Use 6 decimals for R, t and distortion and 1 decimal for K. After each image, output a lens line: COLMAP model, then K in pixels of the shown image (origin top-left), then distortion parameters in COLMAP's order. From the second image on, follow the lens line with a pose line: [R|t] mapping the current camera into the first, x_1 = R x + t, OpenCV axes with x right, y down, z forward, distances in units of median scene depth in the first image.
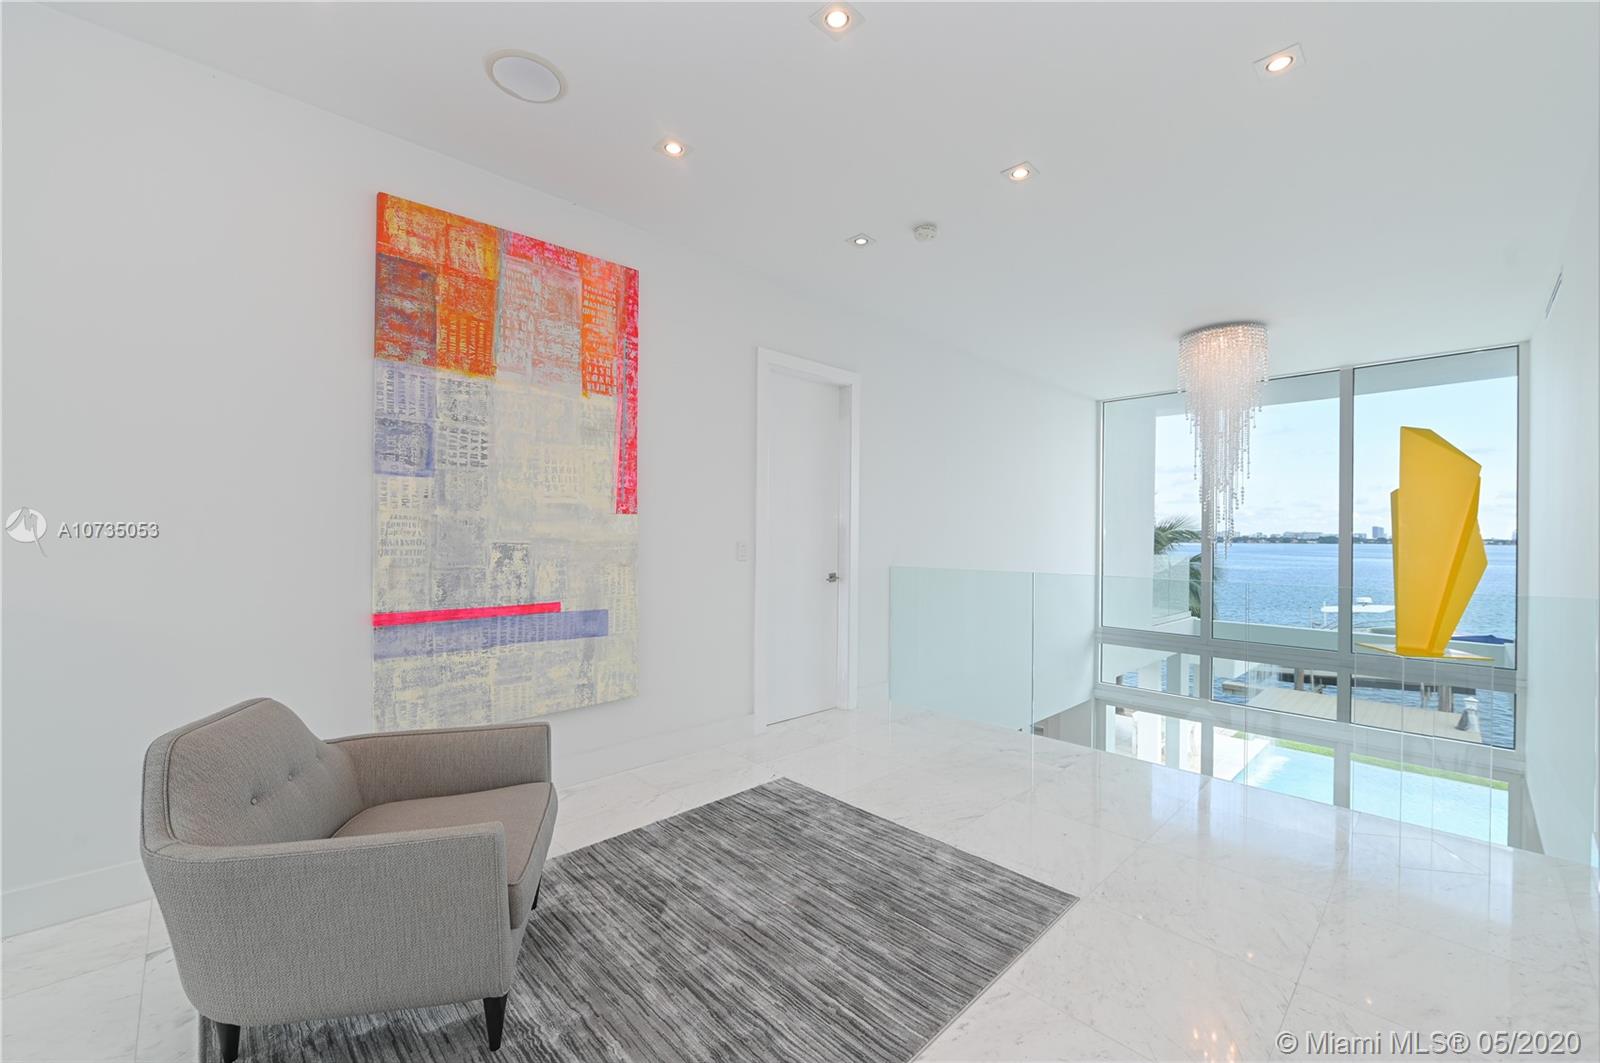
lens RADIAL K [[638.2, 0, 802.3], [0, 638.2, 536.2], [0, 0, 1]] dist [-0.011159, -0.000303]
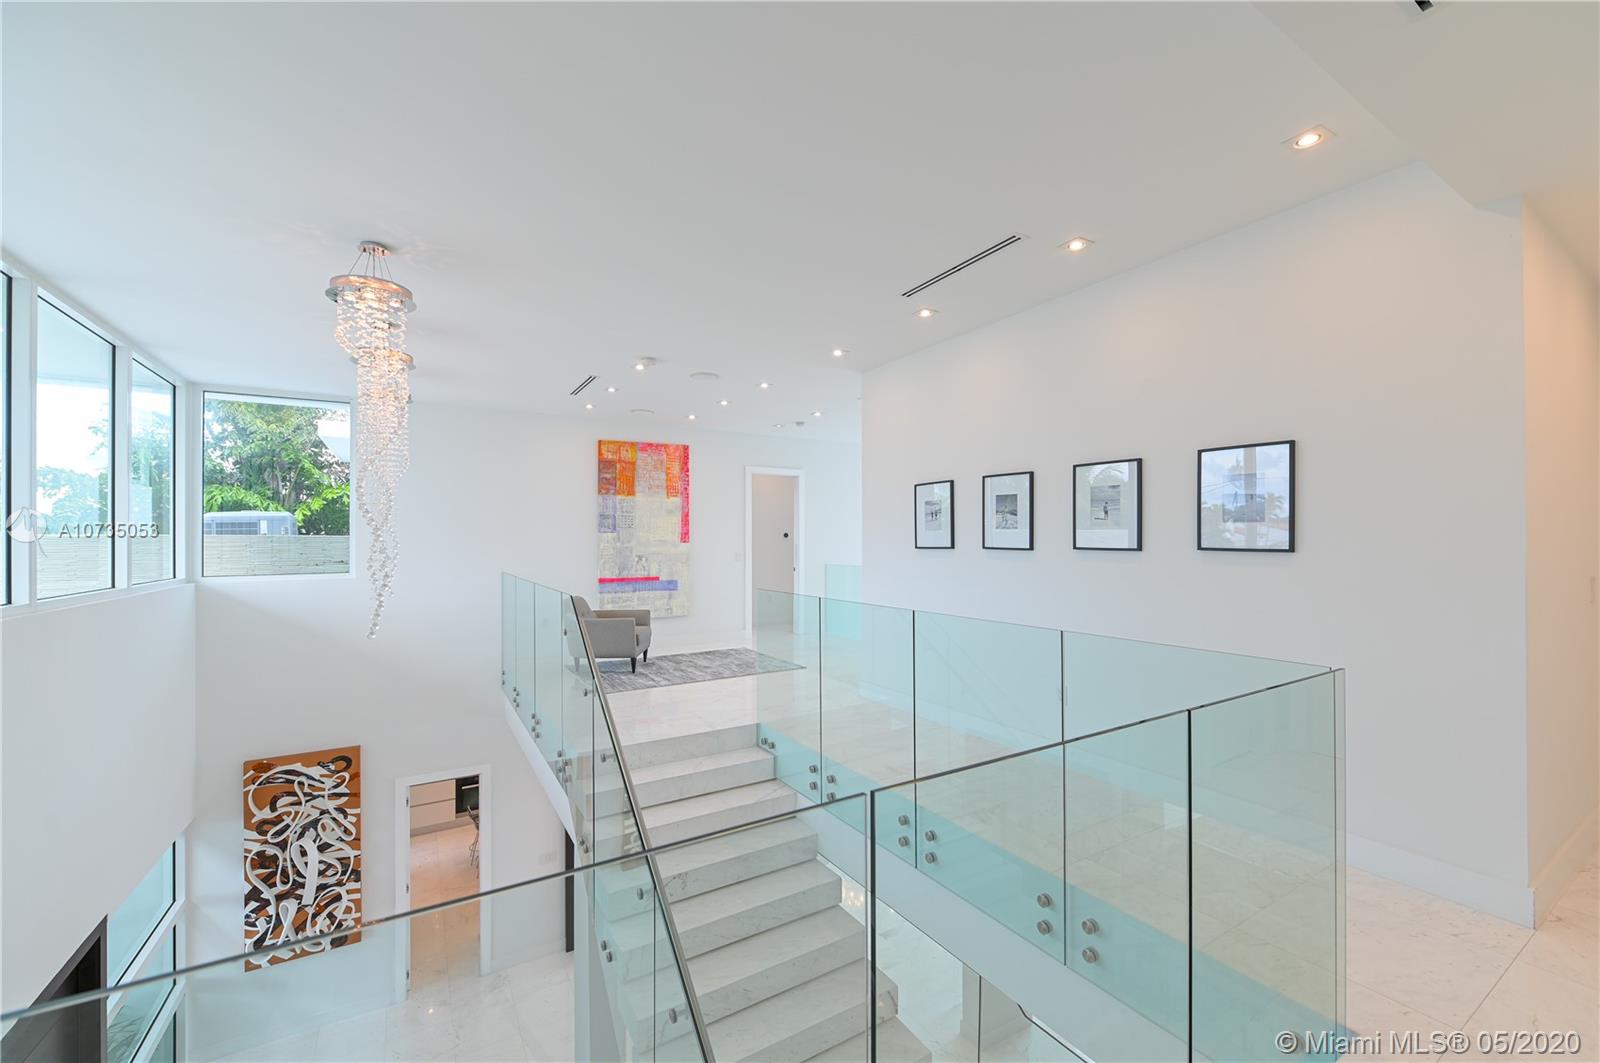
lens RADIAL K [[638.2, 0, 800.6], [0, 638.2, 534.7], [0, 0, 1]] dist [-0.011159, -0.000303]
pose [[0.974636, -0.009074, -0.223613, 0.840886], [0.008614, 0.999958, -0.003034, -0.062548], [0.223631, 0.001031, 0.974673, -1.554665]]
